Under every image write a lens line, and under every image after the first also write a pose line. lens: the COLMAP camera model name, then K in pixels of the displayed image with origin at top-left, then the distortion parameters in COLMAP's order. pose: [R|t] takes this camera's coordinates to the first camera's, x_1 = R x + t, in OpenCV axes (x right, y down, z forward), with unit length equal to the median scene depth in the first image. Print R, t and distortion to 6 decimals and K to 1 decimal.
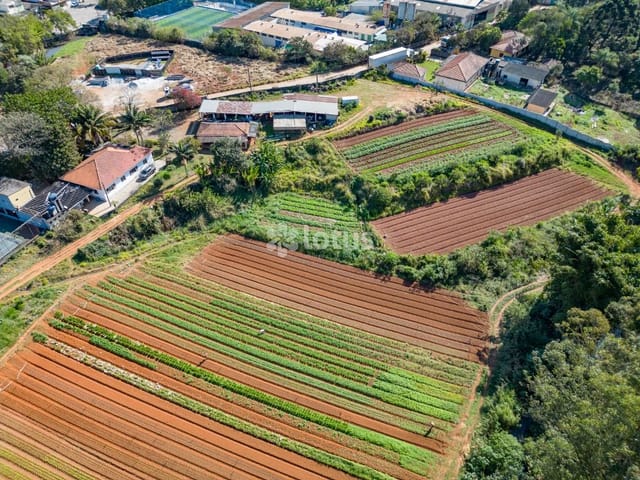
lens RADIAL K [[430.3, 0, 320.0], [0, 430.3, 240.0], [0, 0, 1]] dist [0.047406, -0.039611]
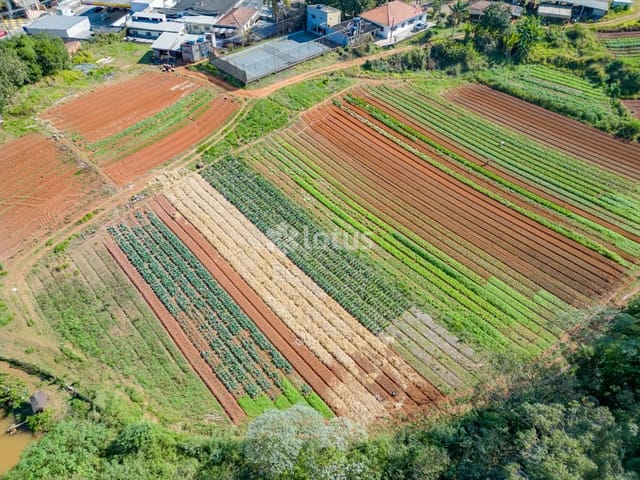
lens RADIAL K [[430.3, 0, 320.0], [0, 430.3, 240.0], [0, 0, 1]] dist [0.047406, -0.039611]
pose [[0.903966, 0.303070, -0.301654, -0.116303], [-0.291011, 0.952909, 0.085309, 0.405956], [0.313303, 0.010668, 0.949593, -0.229559]]
